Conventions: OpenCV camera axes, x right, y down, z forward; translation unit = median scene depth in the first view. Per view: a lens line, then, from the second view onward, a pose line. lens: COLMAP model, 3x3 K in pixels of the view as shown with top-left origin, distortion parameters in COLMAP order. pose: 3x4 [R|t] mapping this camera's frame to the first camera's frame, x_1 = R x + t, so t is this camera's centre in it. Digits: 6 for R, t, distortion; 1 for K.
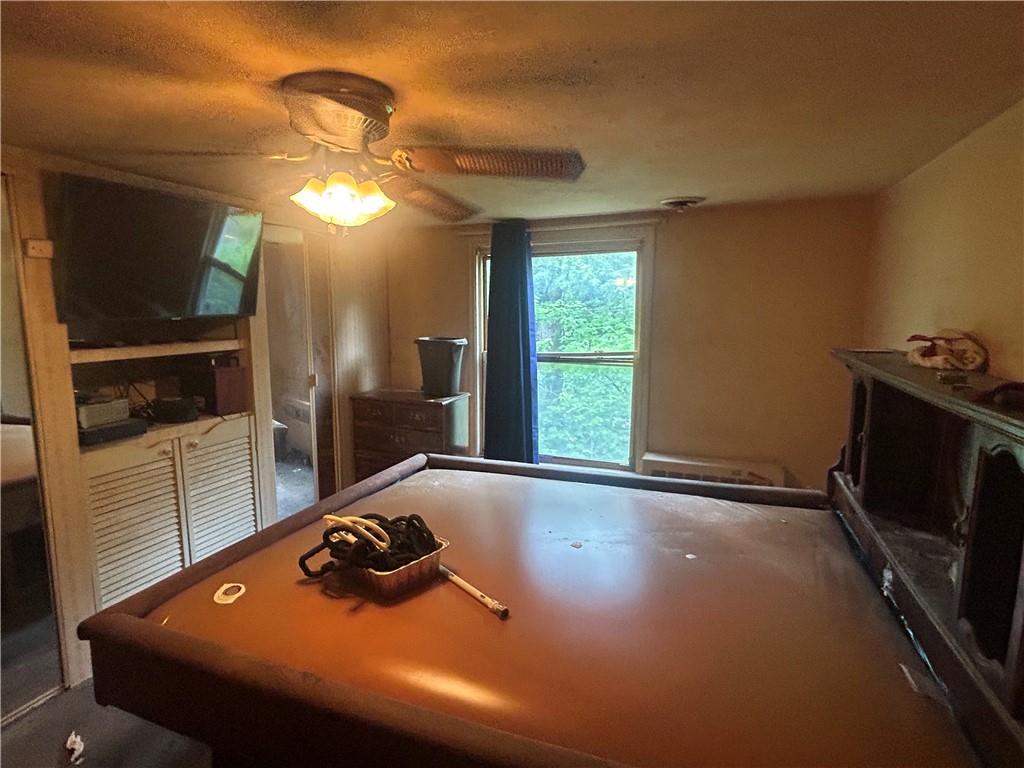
lens RADIAL K [[545.1, 0, 499.0], [0, 545.1, 385.1], [0, 0, 1]] dist [-0.001589, 0.001219]
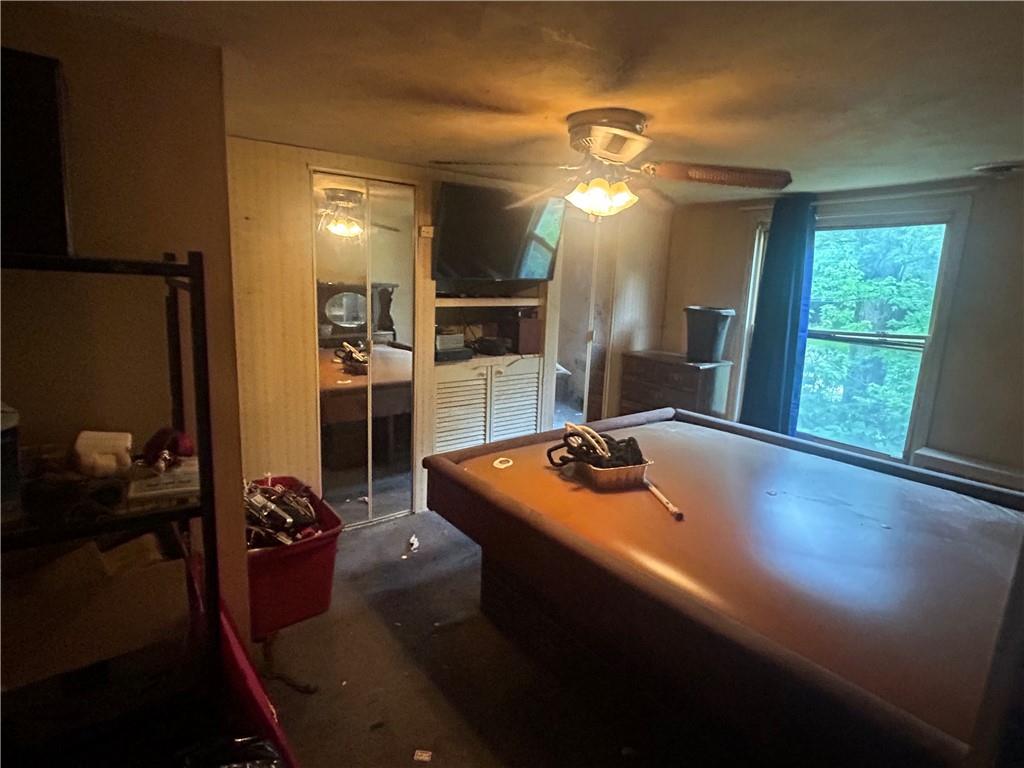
lens RADIAL K [[545.1, 0, 499.0], [0, 545.1, 385.1], [0, 0, 1]] dist [-0.001589, 0.001219]
pose [[0.847790, 0.135637, -0.512694, 0.139977], [-0.108262, 0.990646, 0.083060, 0.025409], [0.519165, -0.014912, 0.854544, -0.170081]]
